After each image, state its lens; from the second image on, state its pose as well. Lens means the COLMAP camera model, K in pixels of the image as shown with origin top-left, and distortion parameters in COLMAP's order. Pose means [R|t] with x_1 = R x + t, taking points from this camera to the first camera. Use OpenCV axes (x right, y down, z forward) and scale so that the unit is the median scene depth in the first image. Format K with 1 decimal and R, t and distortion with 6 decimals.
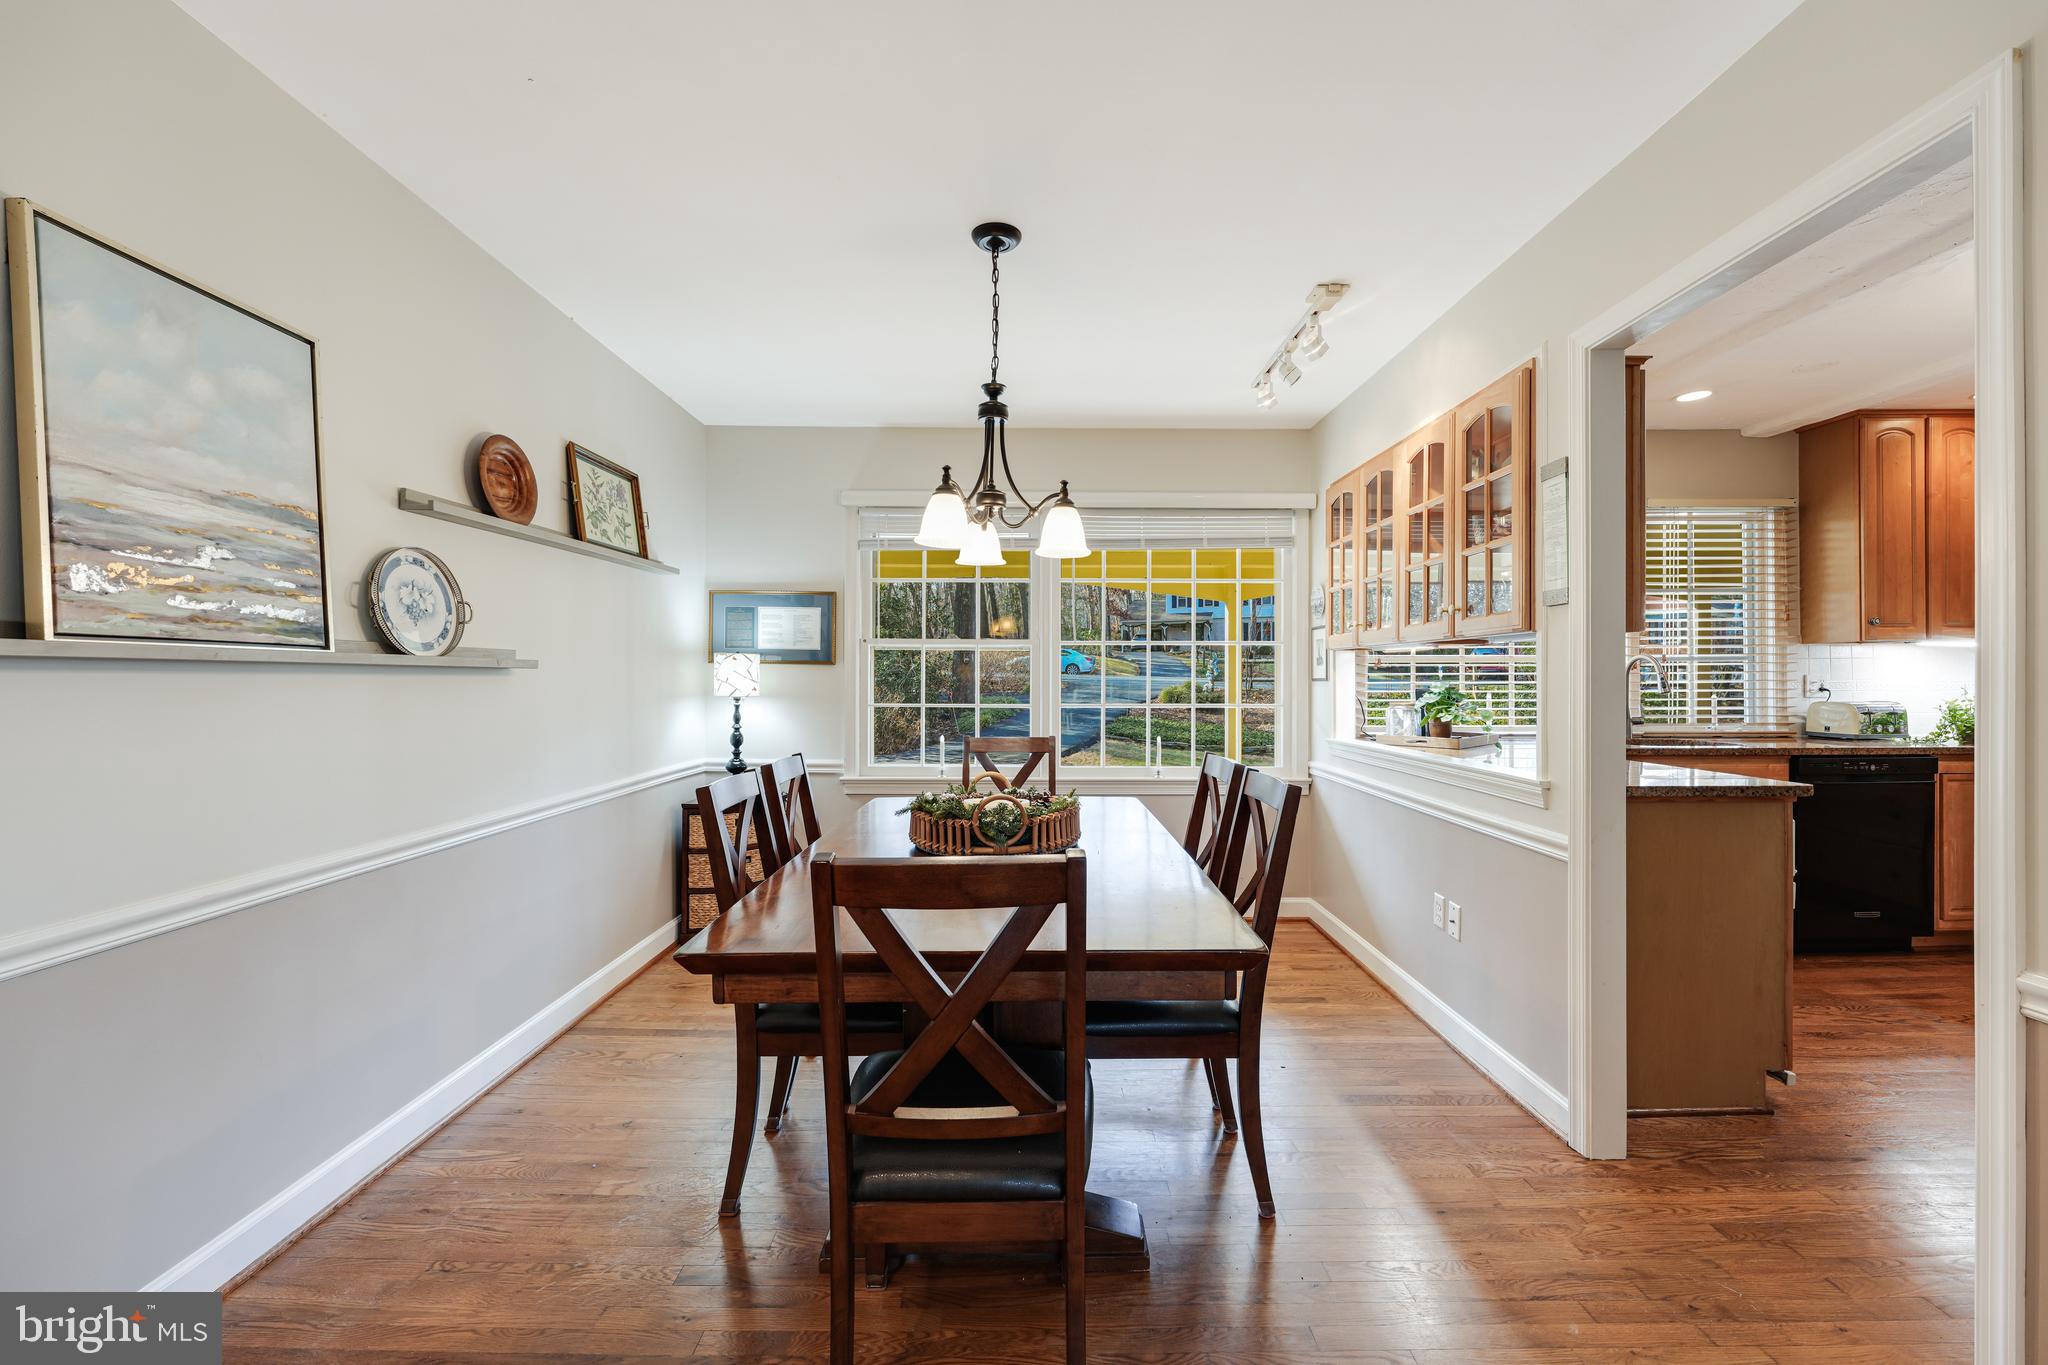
lens RADIAL K [[824.7, 0, 1024.0], [0, 824.7, 682.5], [0, 0, 1]] dist [-0.002005, -0.000273]
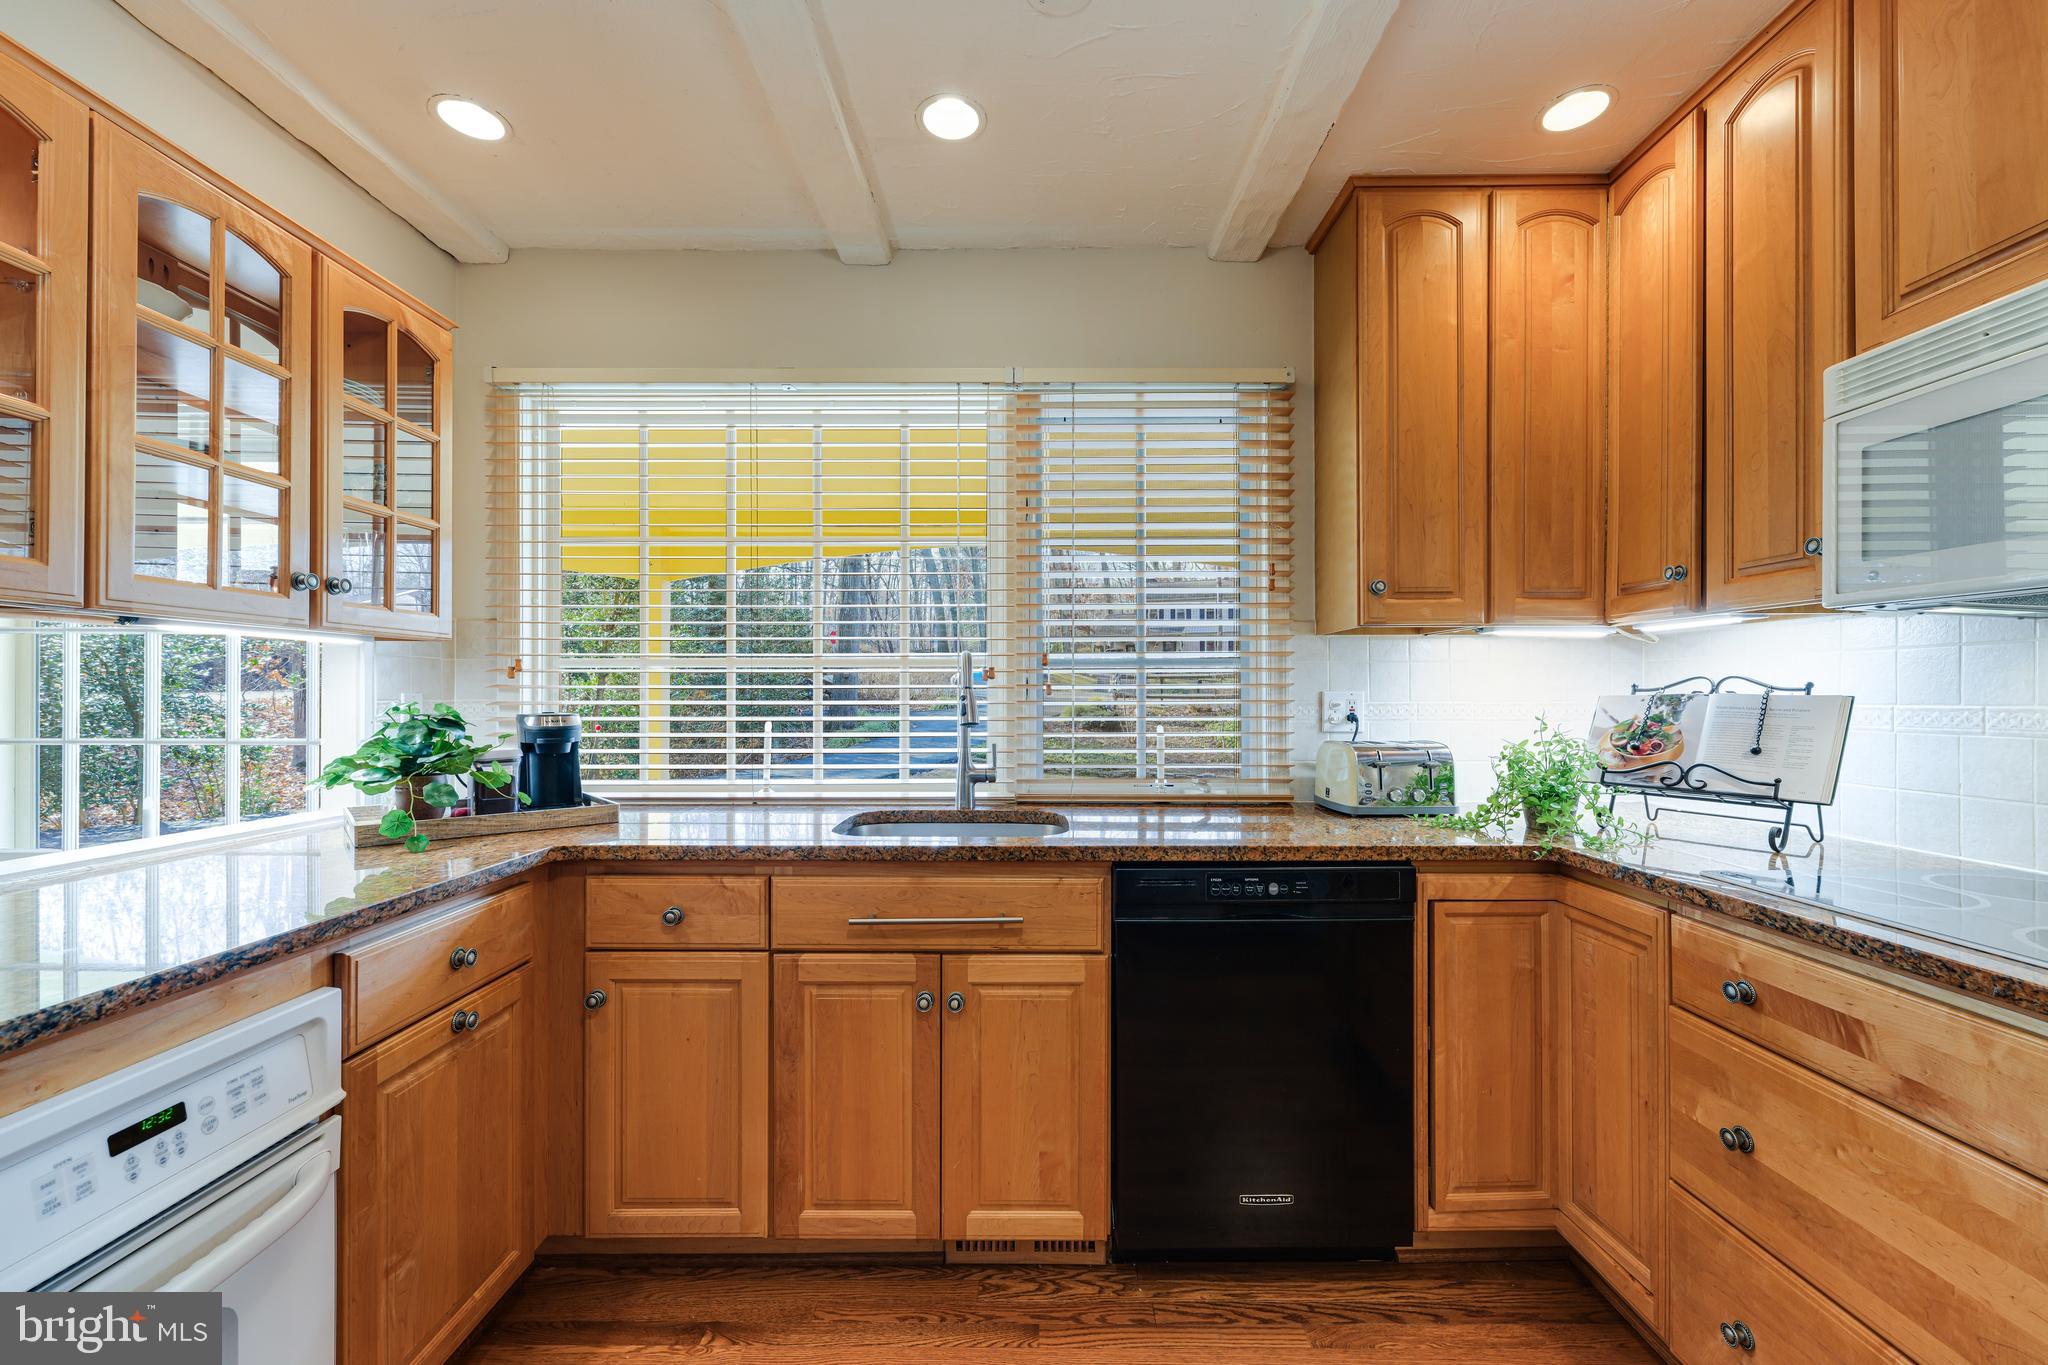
lens RADIAL K [[851.0, 0, 1024.3], [0, 851.0, 694.6], [0, 0, 1]] dist [0.000242, 0.000065]
pose [[0.999990, 0.003212, -0.003002, 0.800748], [-0.003219, 0.999992, -0.002439, -0.005066], [0.002994, 0.002449, 0.999993, 0.462017]]
